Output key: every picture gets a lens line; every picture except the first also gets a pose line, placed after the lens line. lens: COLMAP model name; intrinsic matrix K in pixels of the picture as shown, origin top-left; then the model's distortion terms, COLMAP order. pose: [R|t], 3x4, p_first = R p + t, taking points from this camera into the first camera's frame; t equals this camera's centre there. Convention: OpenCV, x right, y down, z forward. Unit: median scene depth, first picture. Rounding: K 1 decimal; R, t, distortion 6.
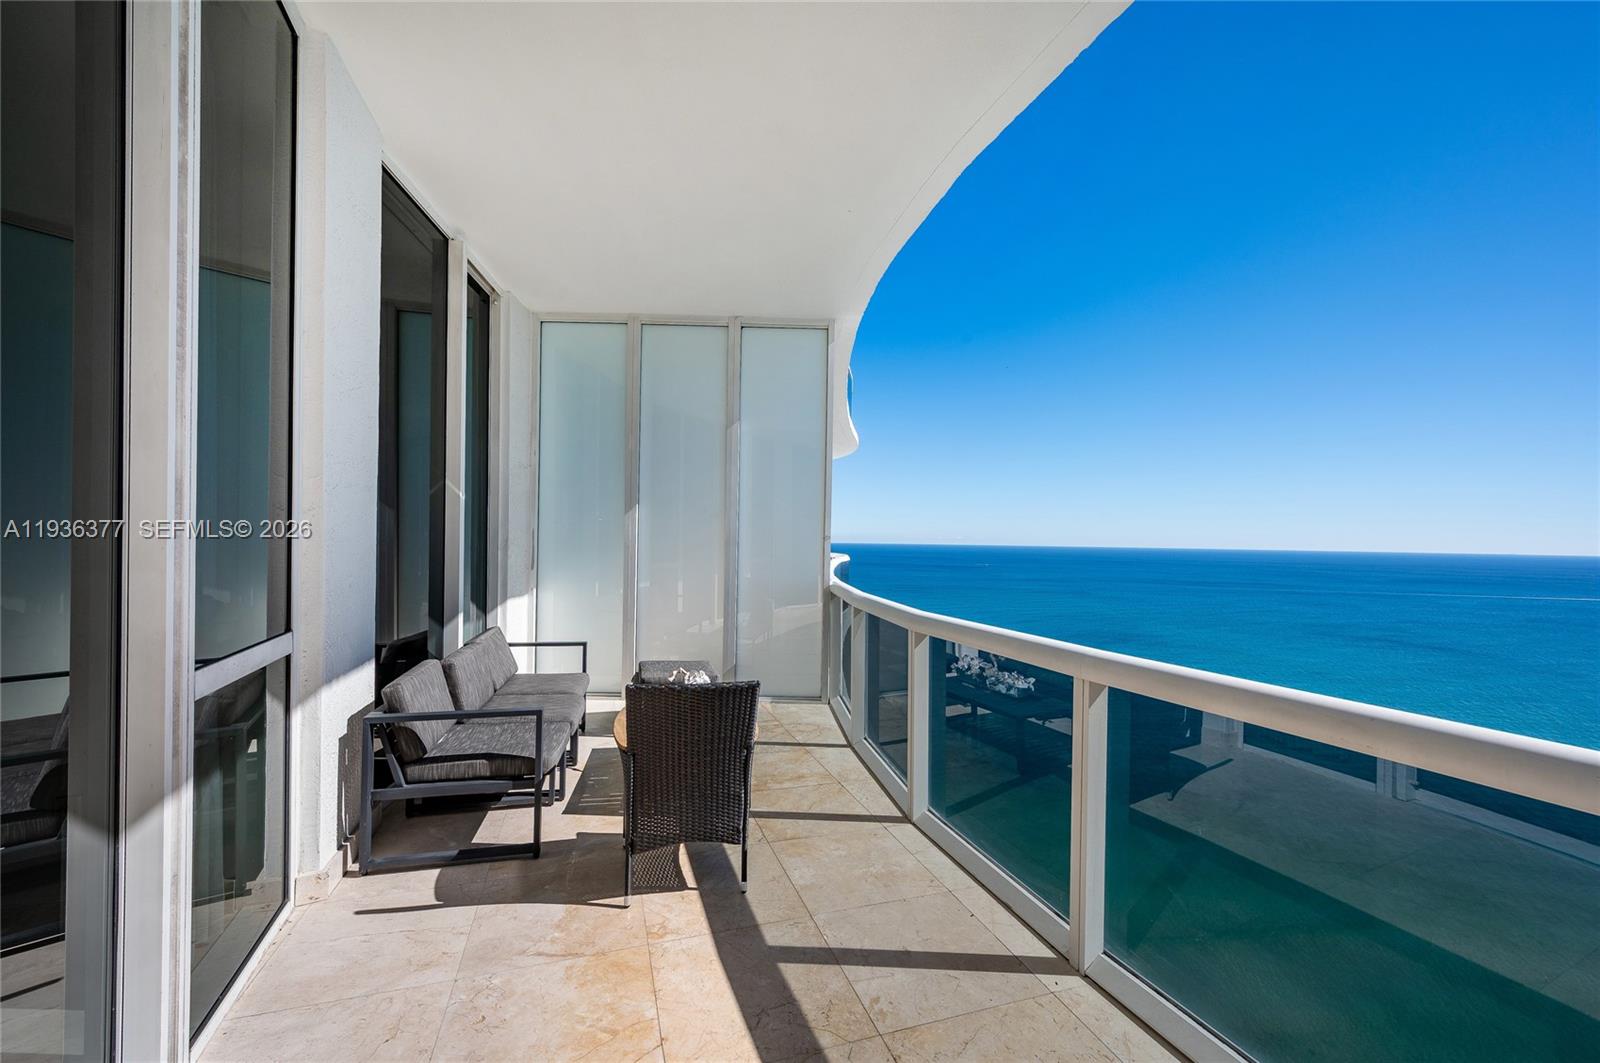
lens RADIAL K [[637.1, 0, 800.0], [0, 637.1, 531.5], [0, 0, 1]] dist [0.000316, 0.000103]
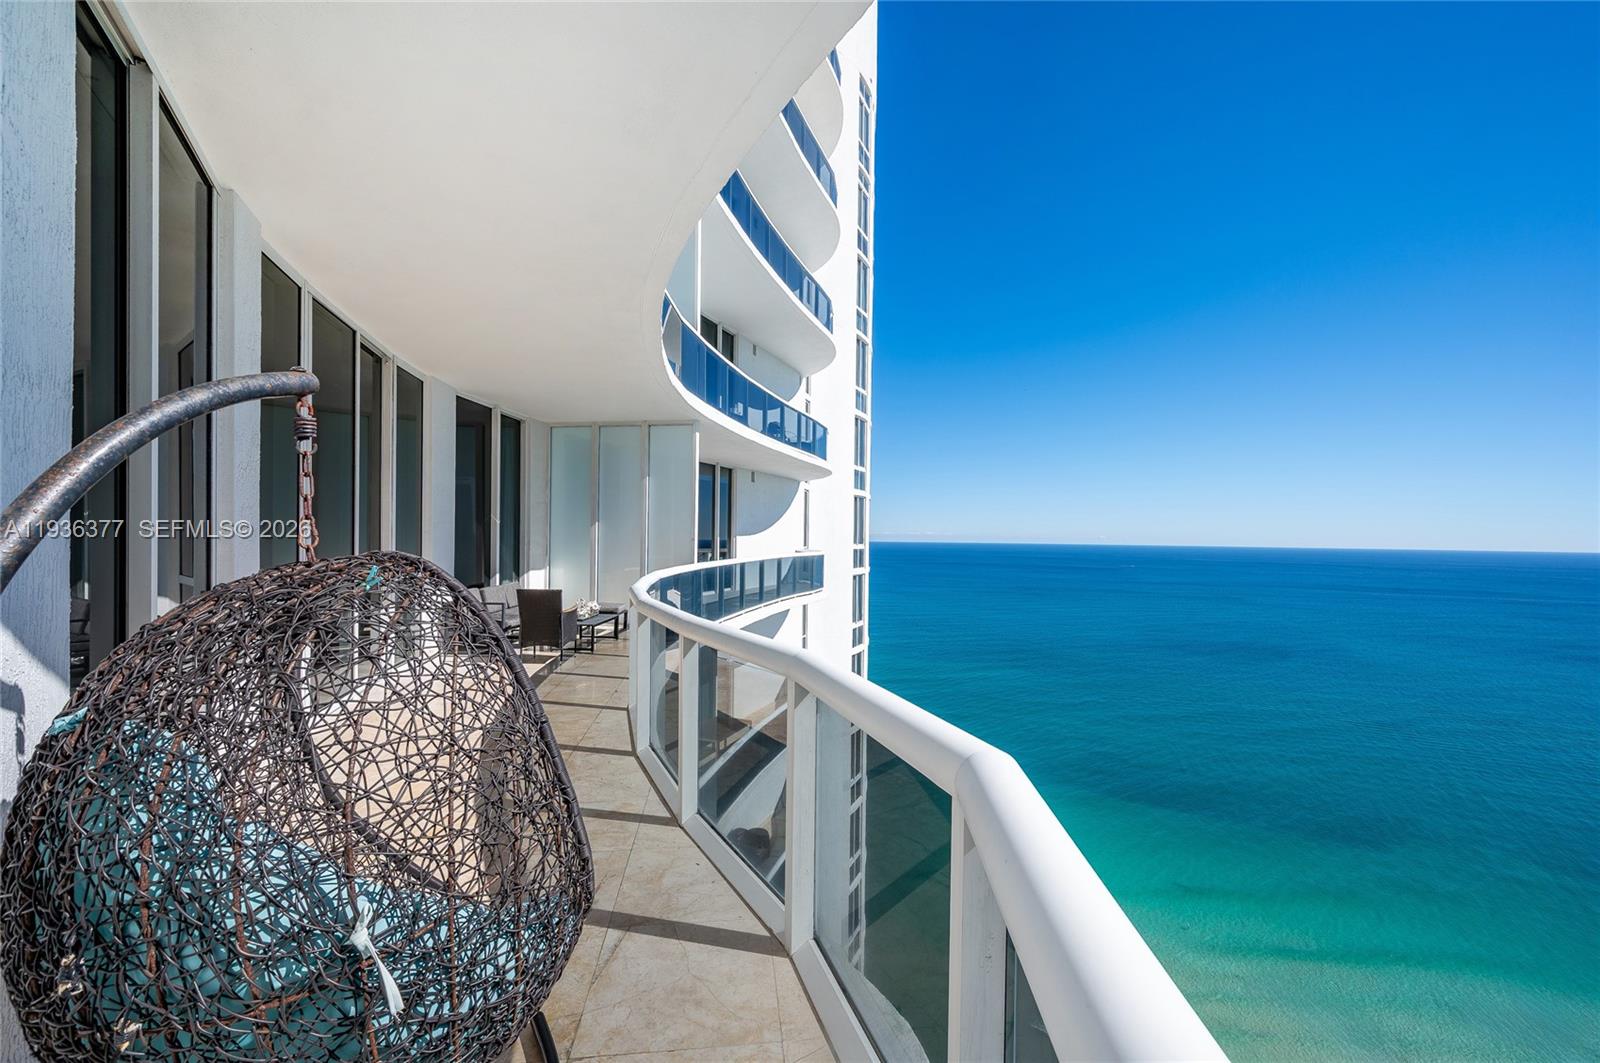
lens RADIAL K [[637.1, 0, 800.0], [0, 637.1, 531.5], [0, 0, 1]] dist [0.000316, 0.000103]
pose [[0.980219, -0.003160, -0.197890, 1.421596], [0.003127, 0.999995, -0.000480, -0.023400], [0.197890, -0.000149, 0.980224, -1.471833]]
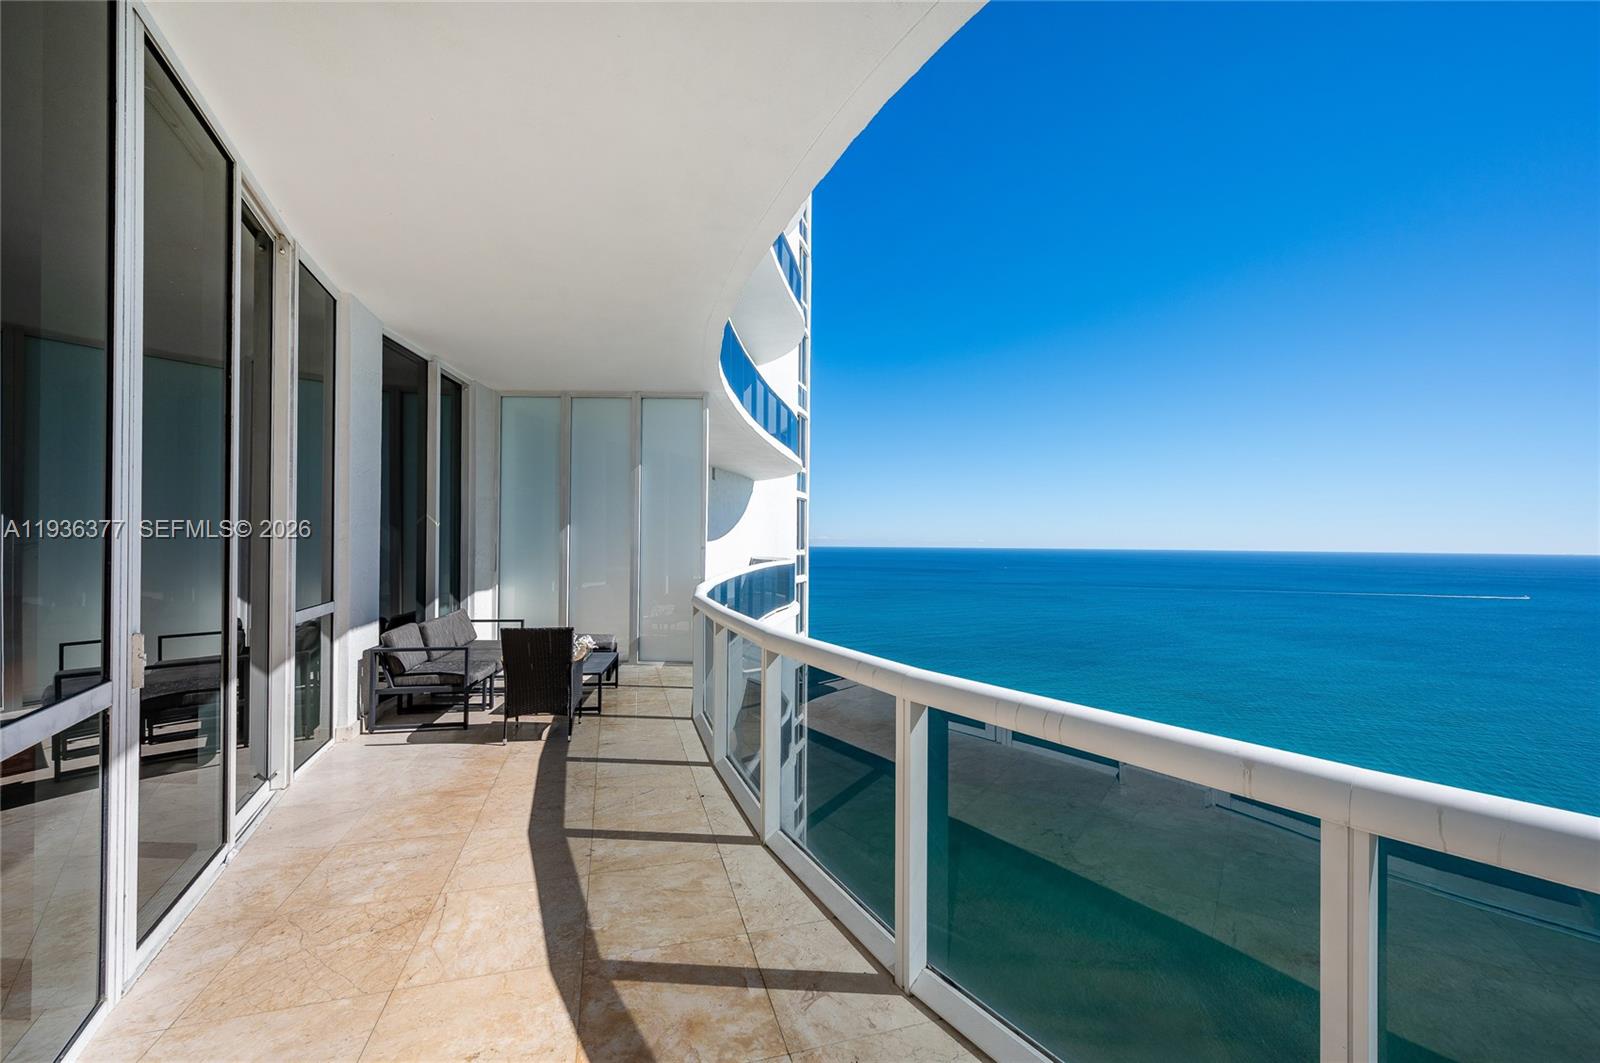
lens RADIAL K [[637.1, 0, 800.0], [0, 637.1, 531.5], [0, 0, 1]] dist [0.000316, 0.000103]
pose [[0.999447, -0.007062, -0.032502, 0.608591], [0.006841, 0.999953, -0.006927, -0.029917], [0.032550, 0.006701, 0.999448, -0.793033]]
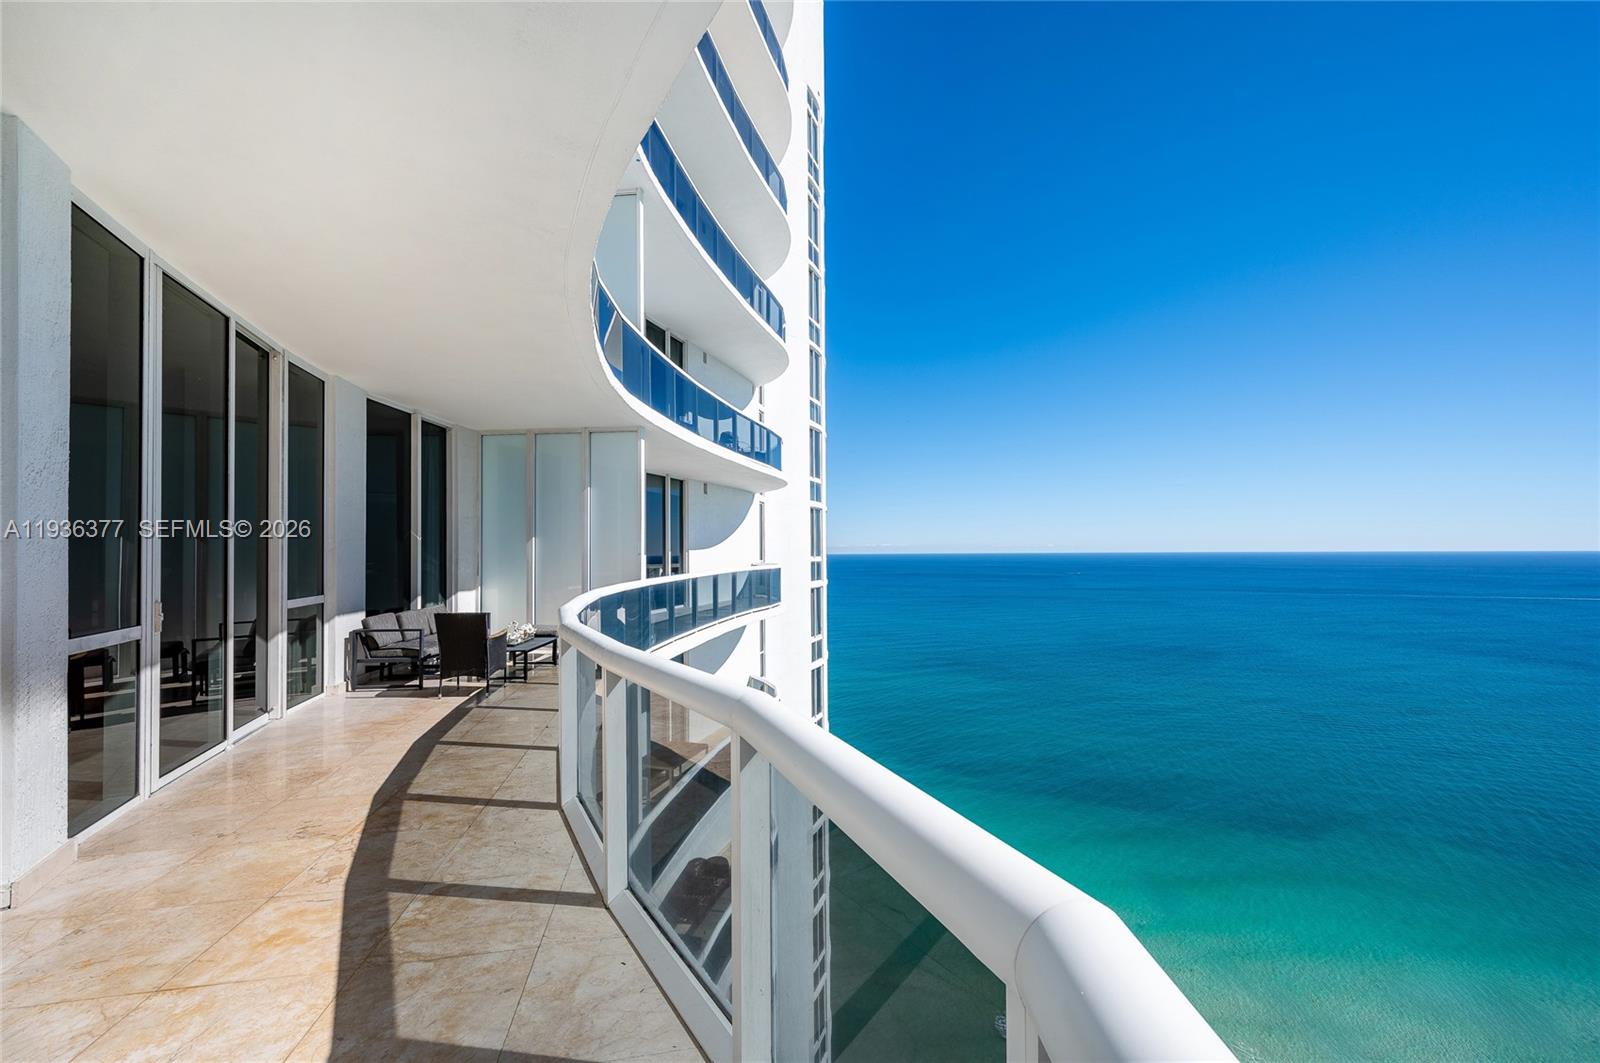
lens RADIAL K [[637.1, 0, 800.0], [0, 637.1, 531.5], [0, 0, 1]] dist [0.000316, 0.000103]
pose [[0.991128, -0.025499, -0.130444, 1.394000], [0.022952, 0.999516, -0.020994, -0.010809], [0.130916, 0.017813, 0.991233, -1.271793]]
